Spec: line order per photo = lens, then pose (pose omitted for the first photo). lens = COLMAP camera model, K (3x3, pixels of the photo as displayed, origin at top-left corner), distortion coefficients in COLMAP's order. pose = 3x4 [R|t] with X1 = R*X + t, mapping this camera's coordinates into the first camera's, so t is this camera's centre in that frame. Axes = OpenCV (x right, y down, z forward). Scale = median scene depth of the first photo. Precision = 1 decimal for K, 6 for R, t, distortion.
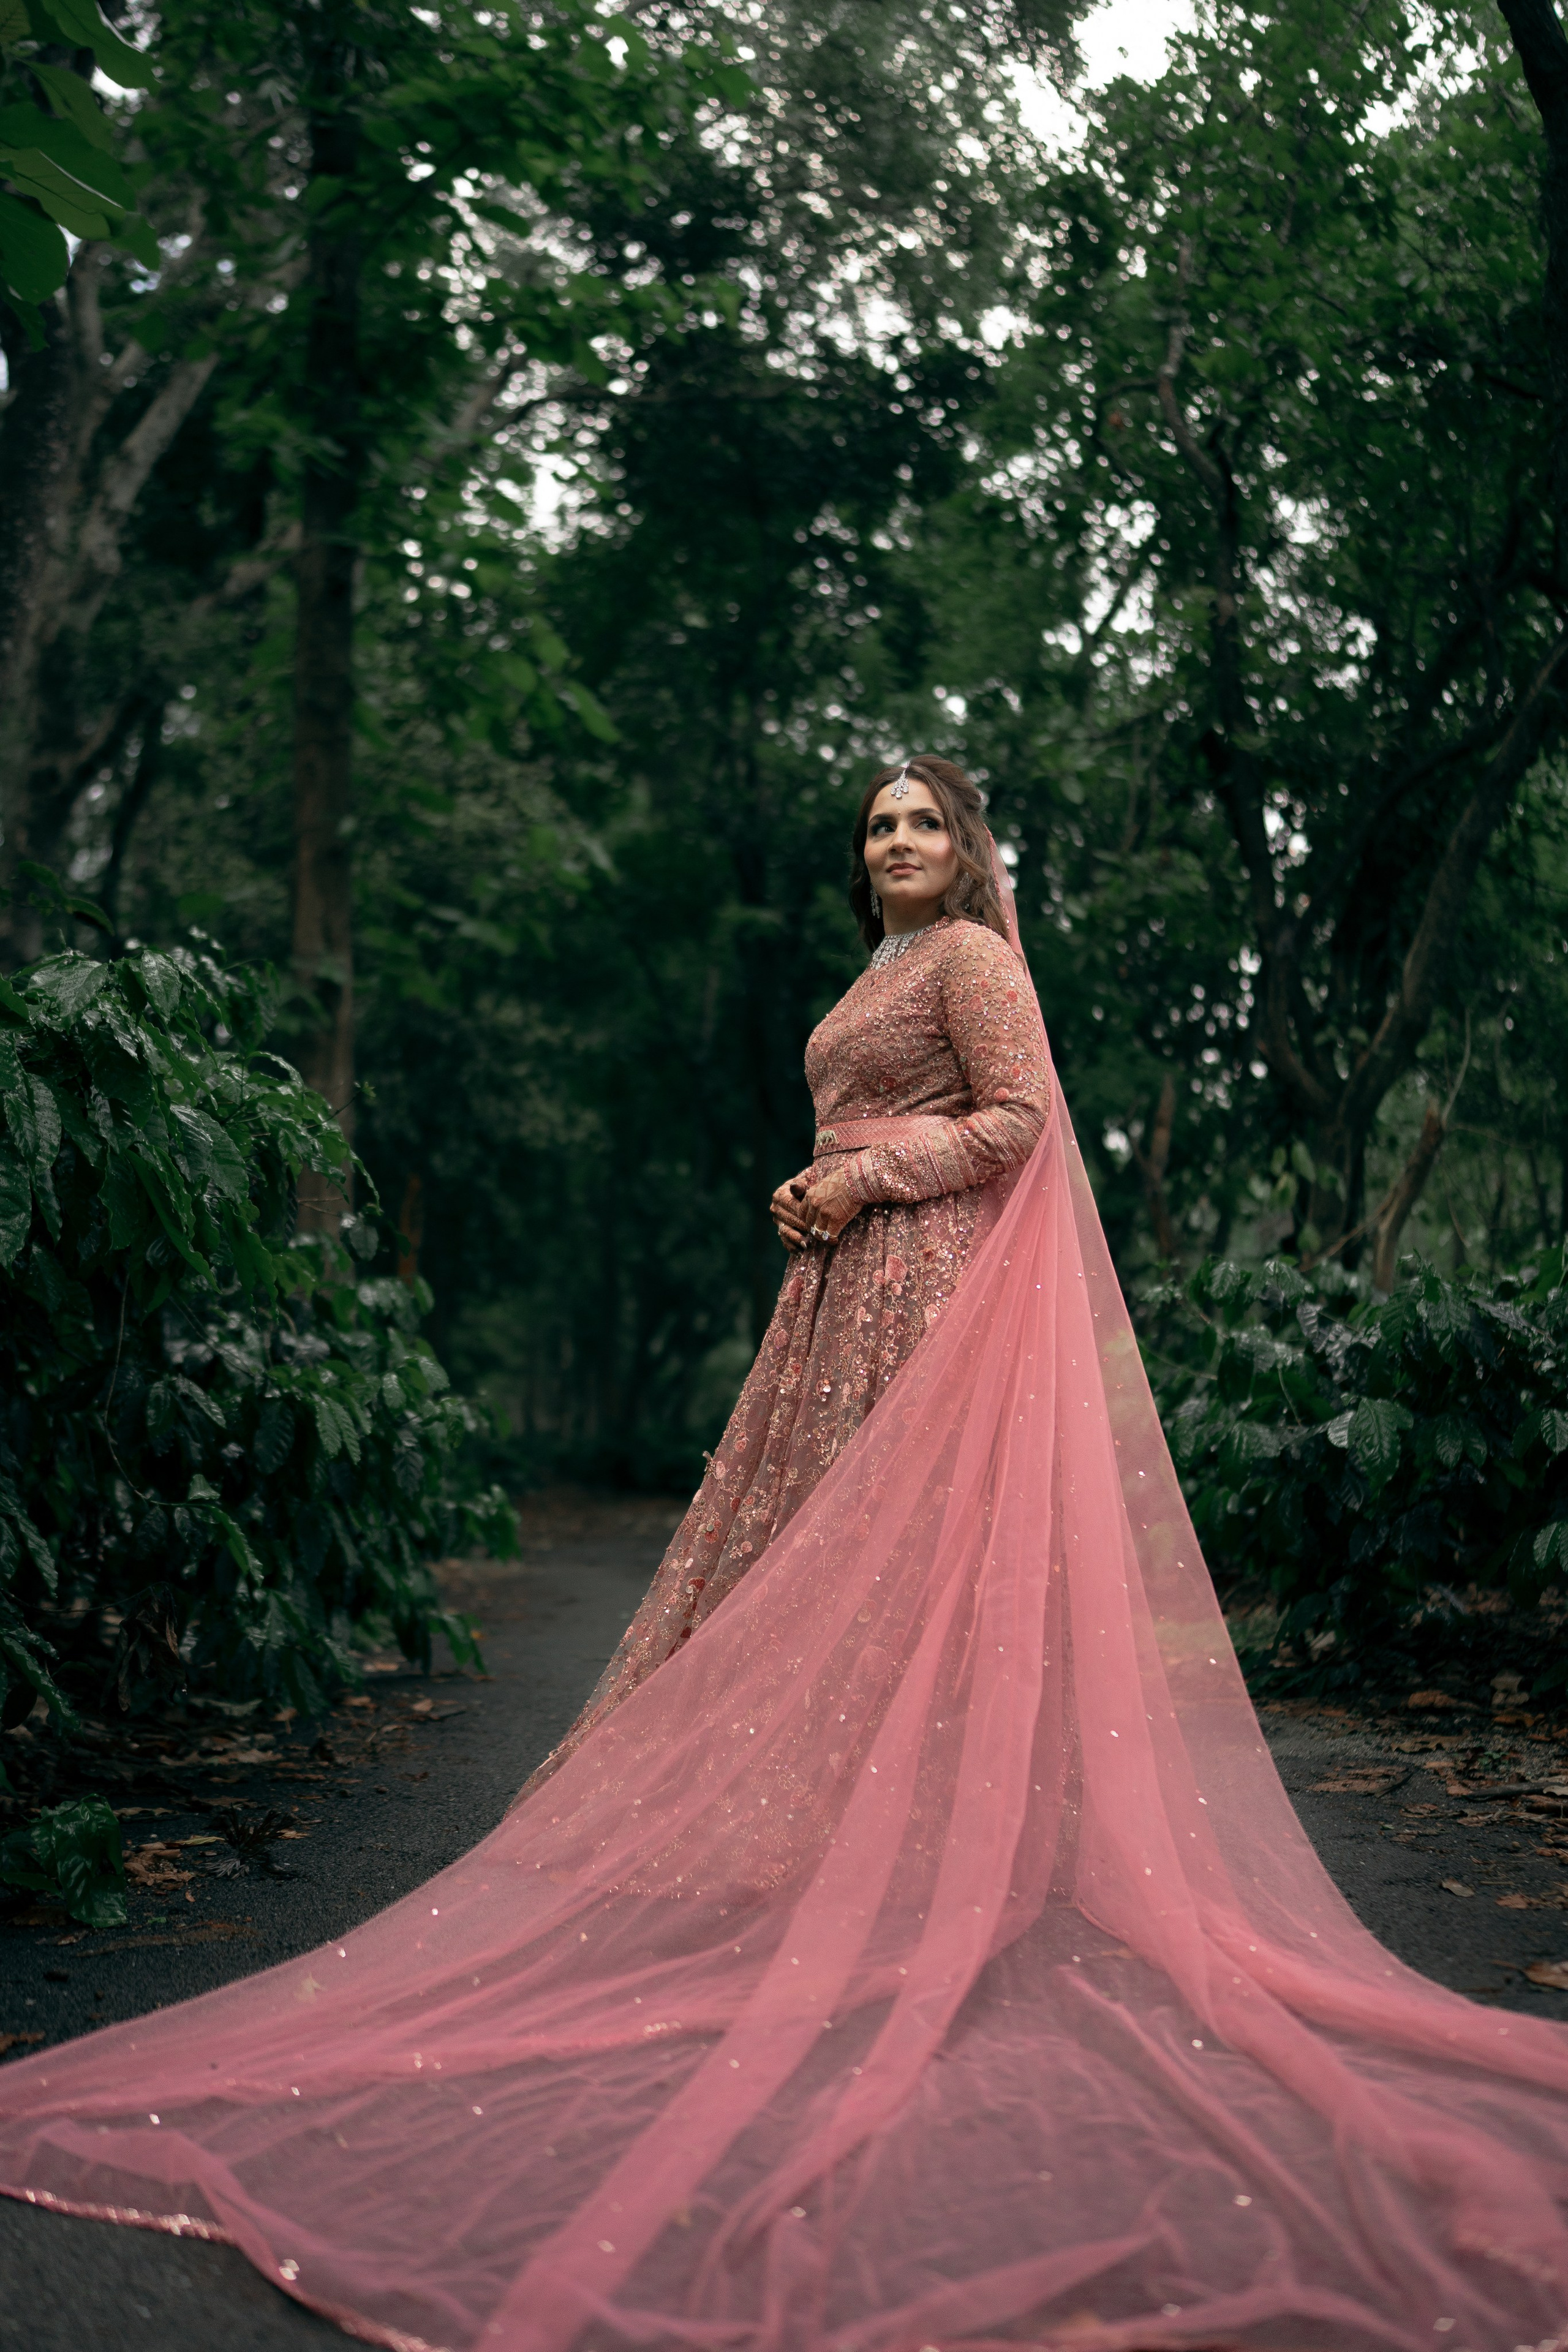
lens RADIAL K [[2371.9, 0, 783.6], [0, 2371.9, 1218.3], [0, 0, 1]] dist [-0.176852, 0.200268]
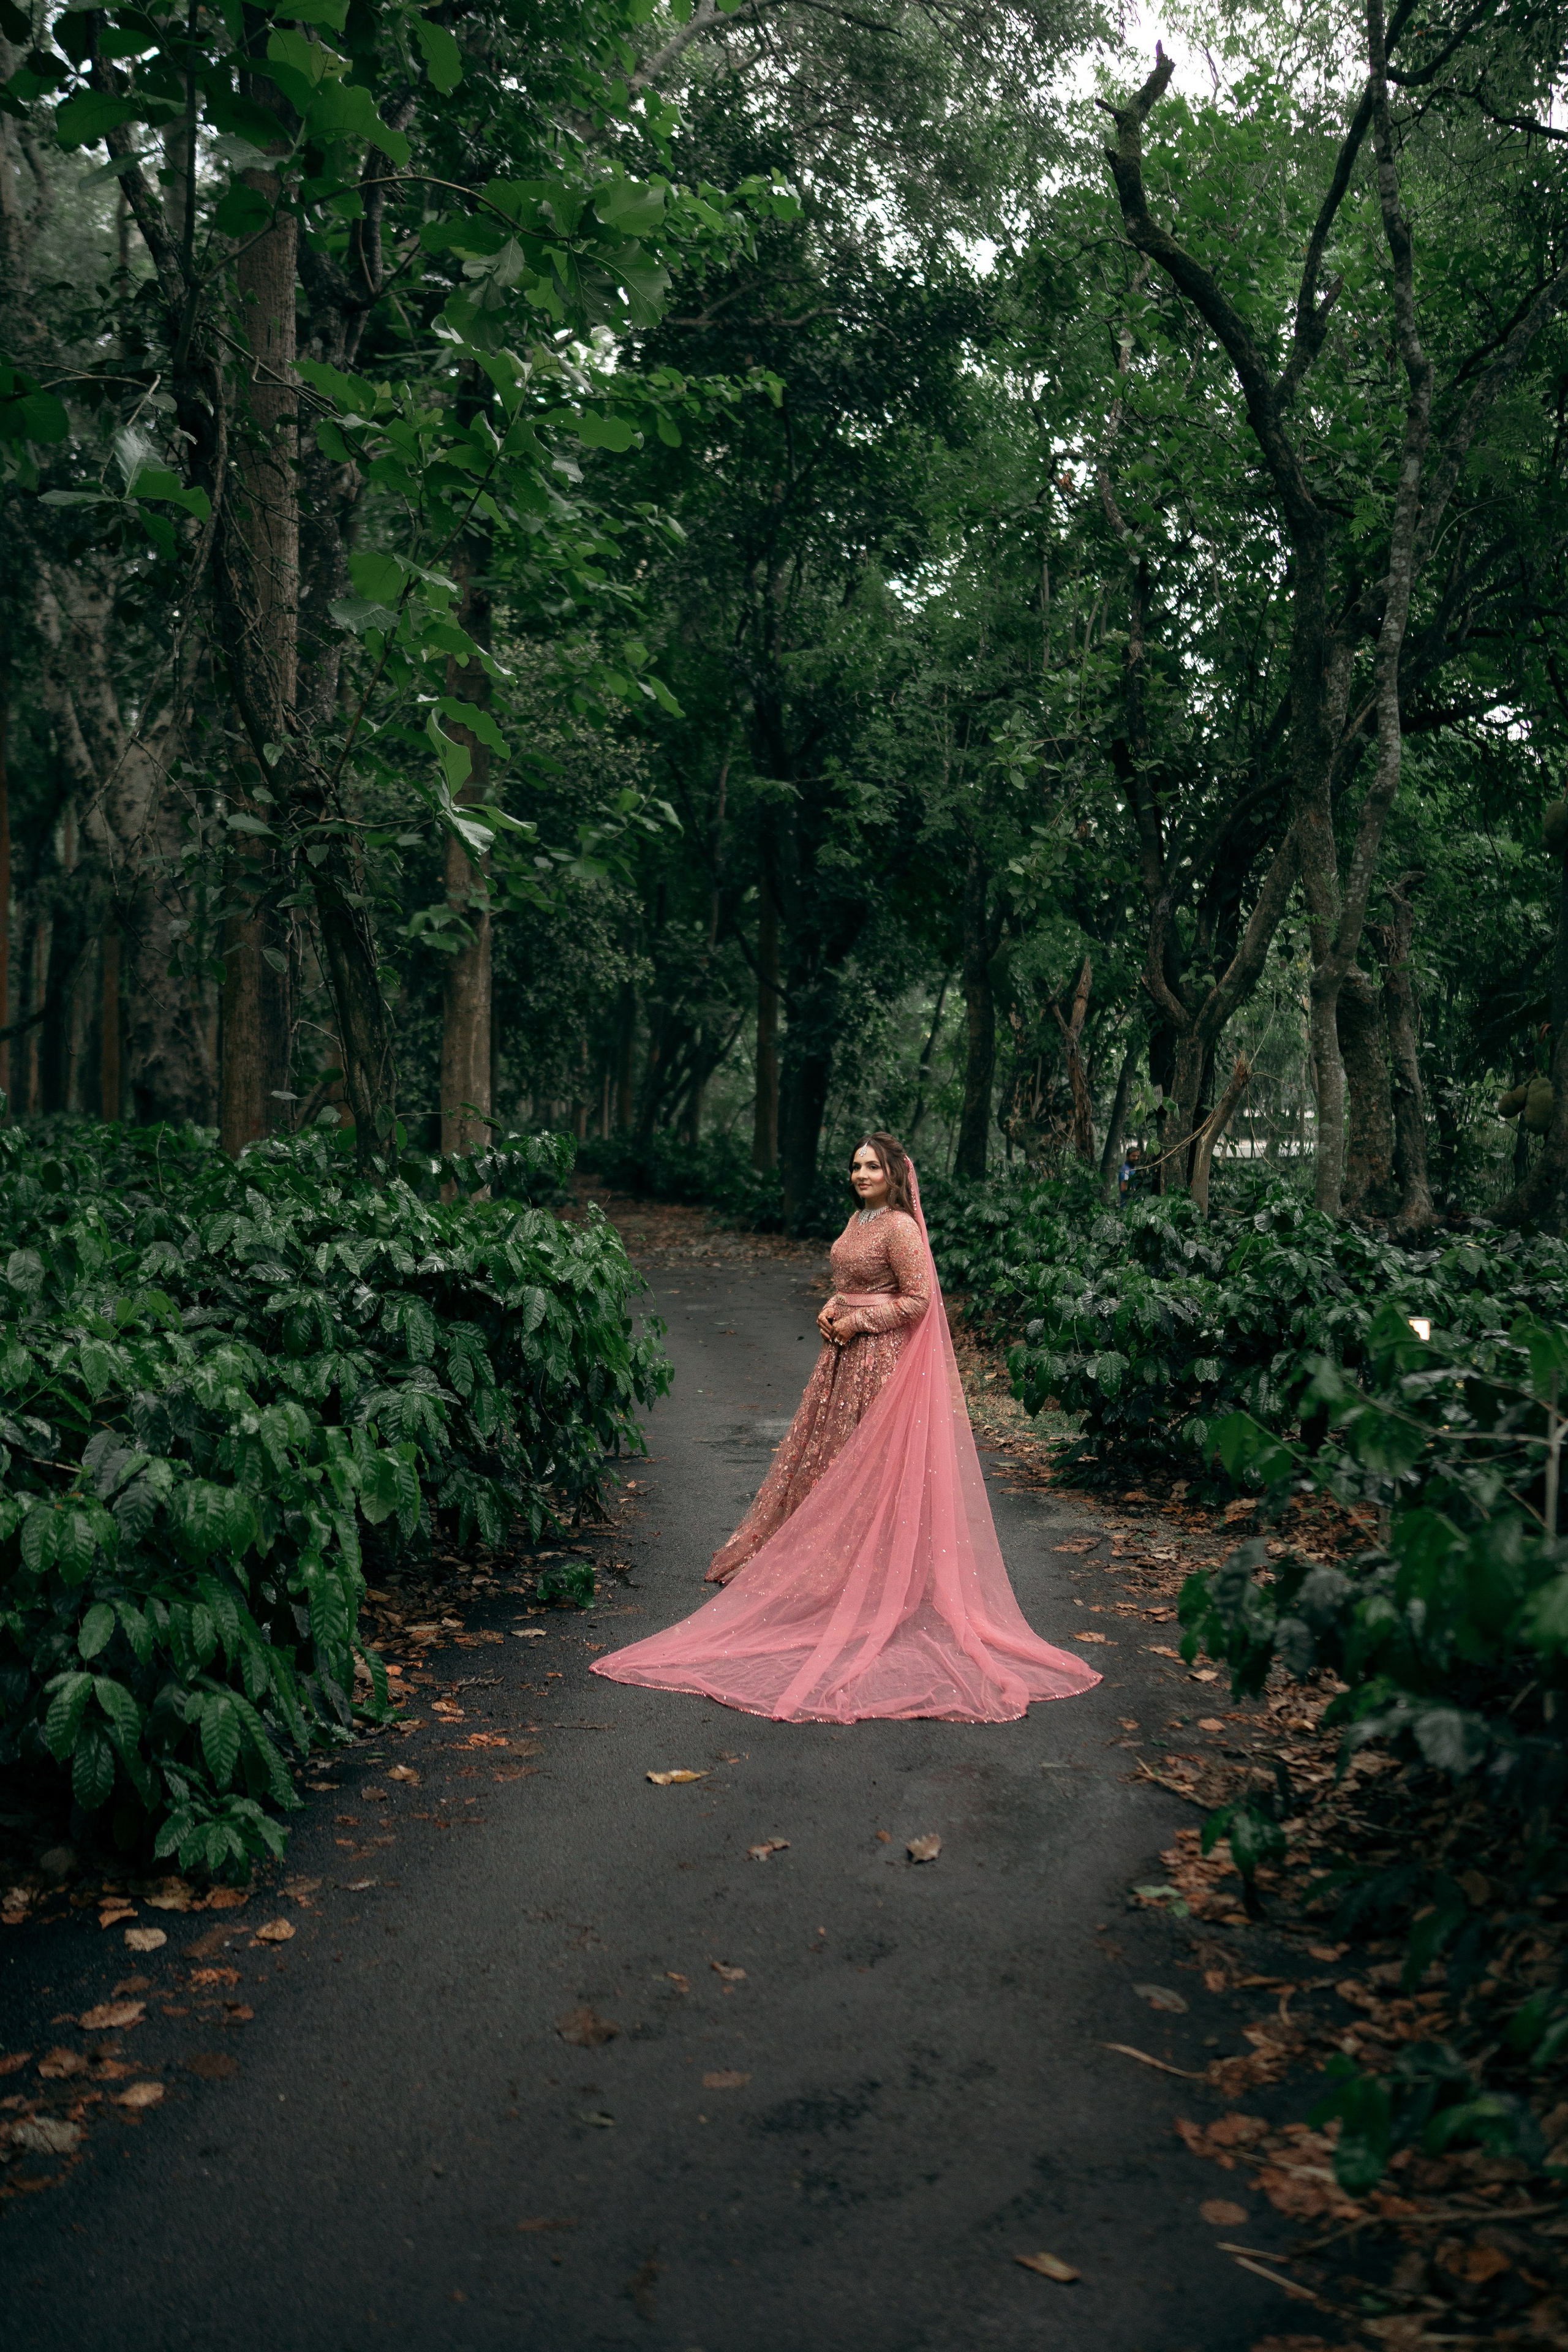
lens RADIAL K [[2371.9, 0, 783.6], [0, 2371.9, 1218.3], [0, 0, 1]] dist [-0.176852, 0.200268]
pose [[0.999818, 0.018558, 0.004444, -0.038013], [-0.019016, 0.988421, 0.150543, -0.326209], [-0.001599, -0.150600, 0.988593, -0.958048]]
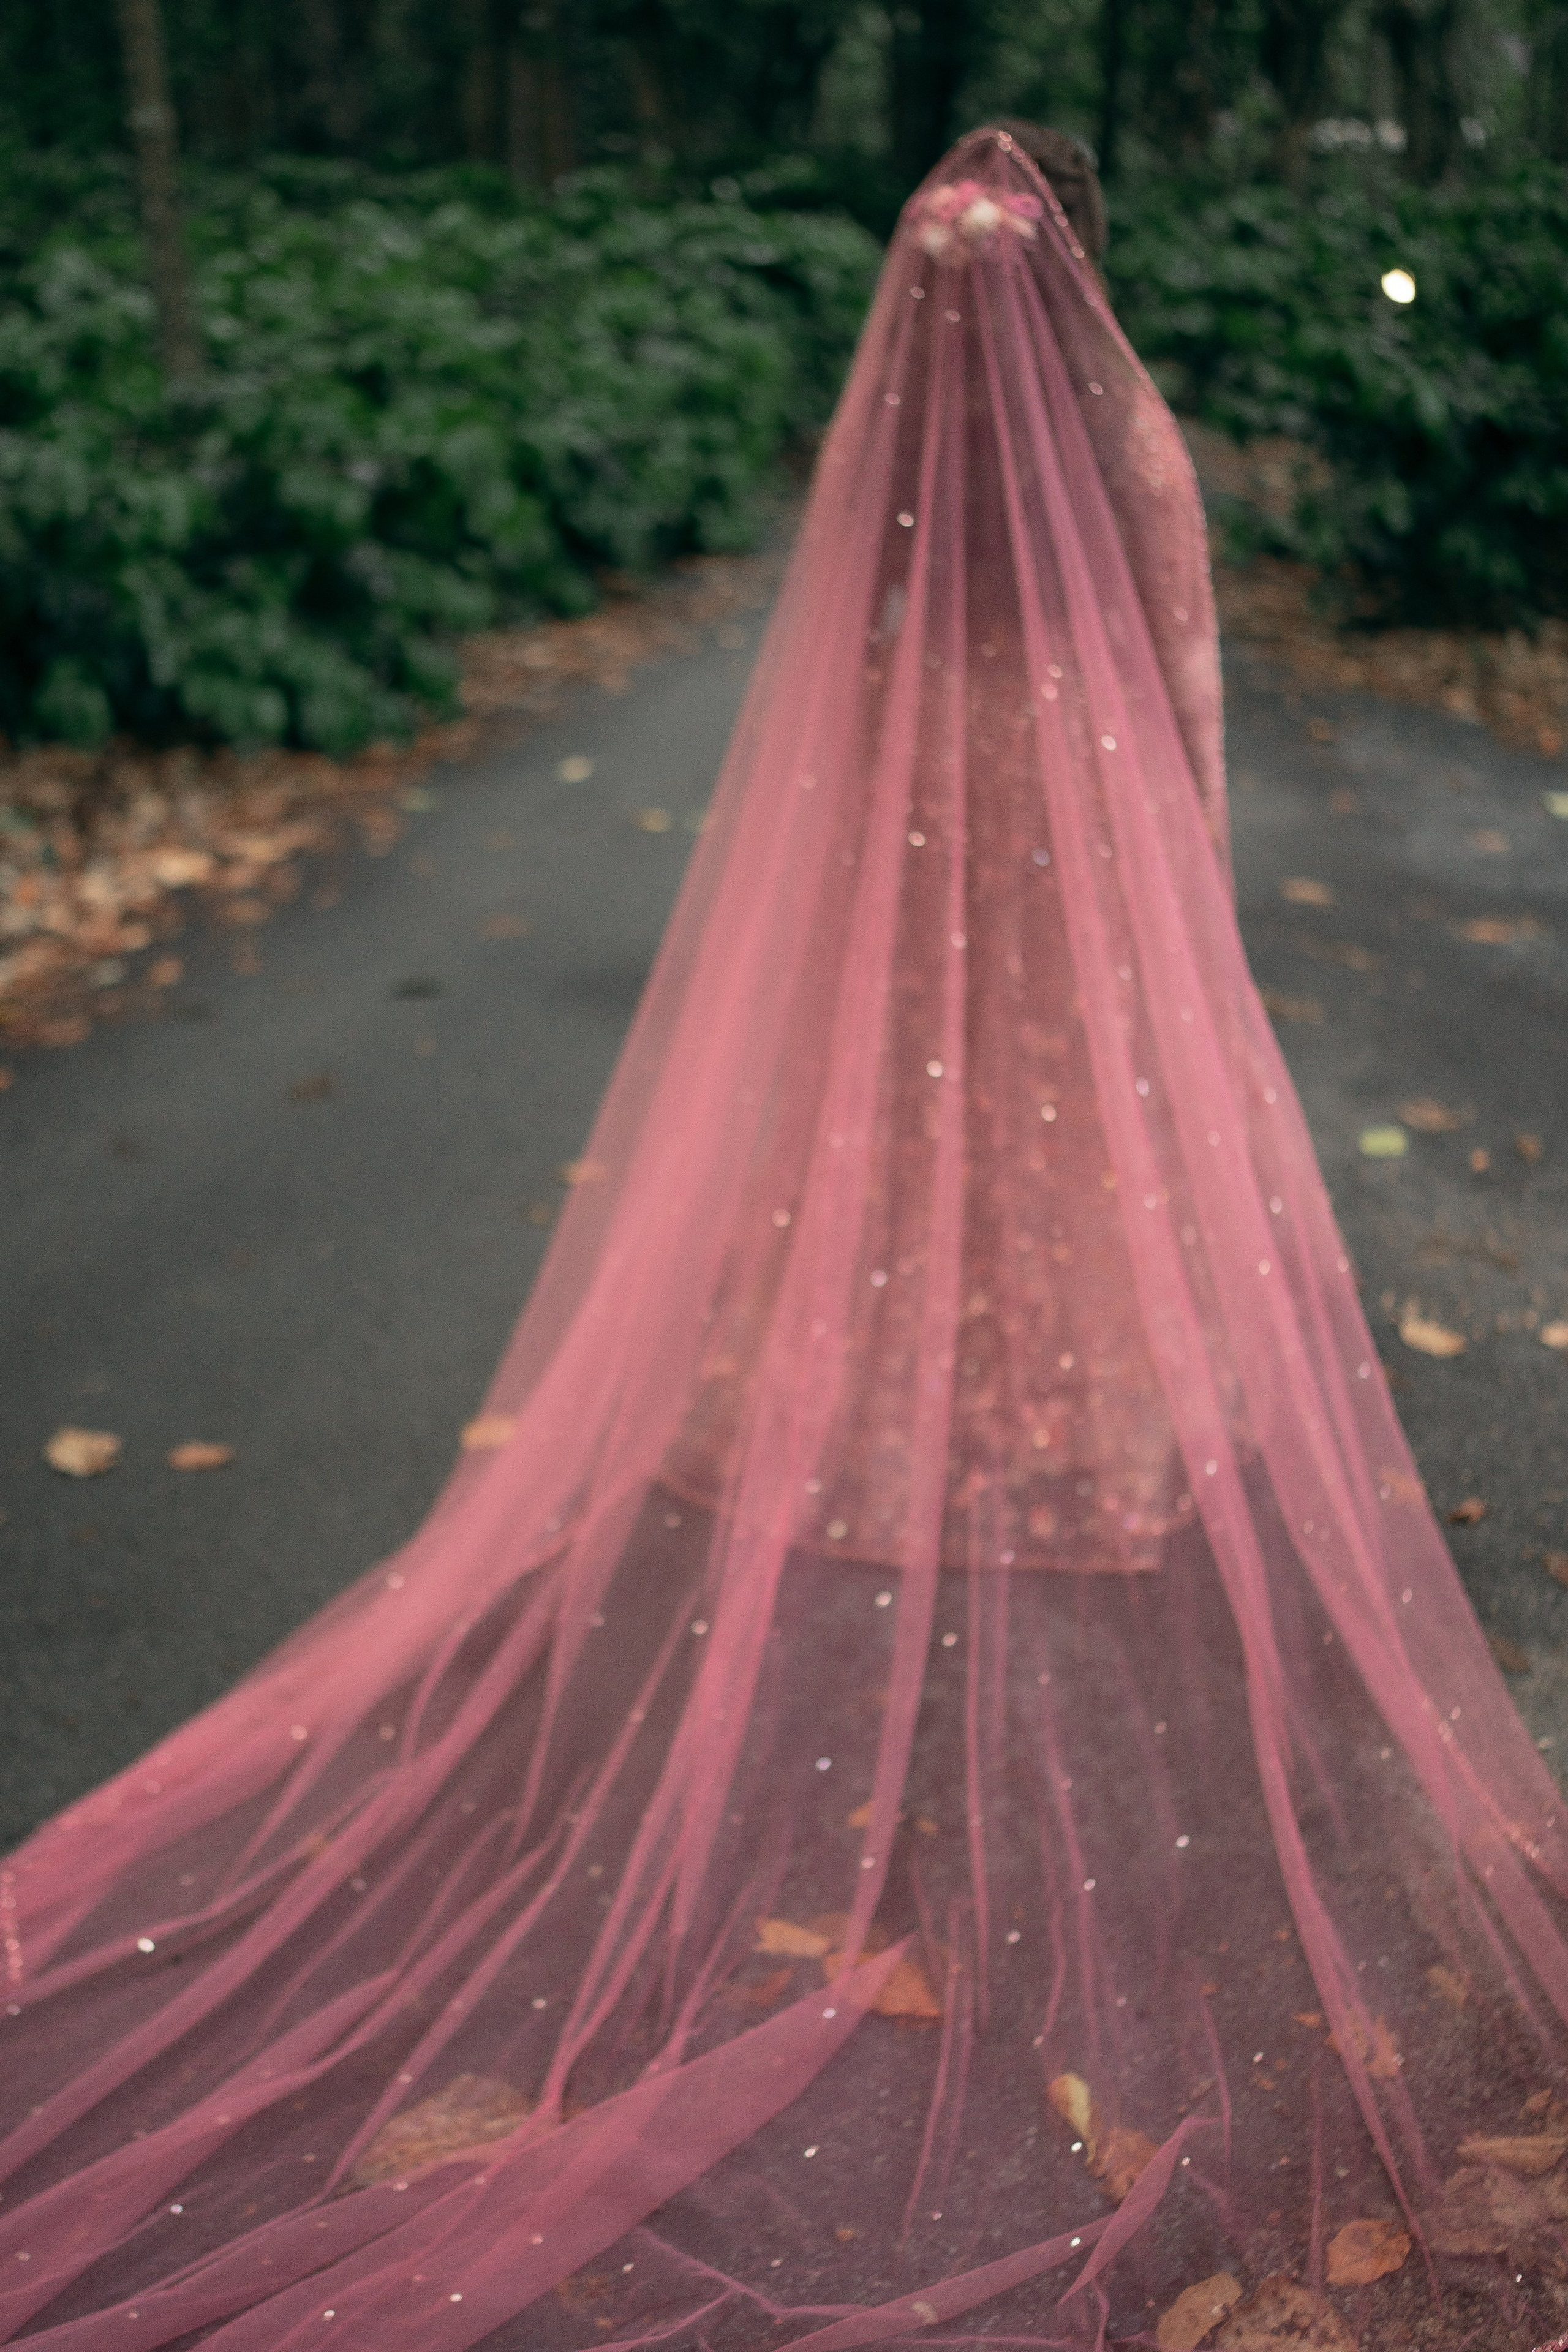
lens RADIAL K [[2657.9, 0, 787.5], [0, 2657.9, 1290.0], [0, 0, 1]] dist [-0.161936, 0.195531]
pose [[0.999208, -0.011198, -0.038182, -0.128025], [0.029102, 0.860060, 0.509362, -0.489679], [0.027135, -0.510070, 0.859705, -2.153380]]
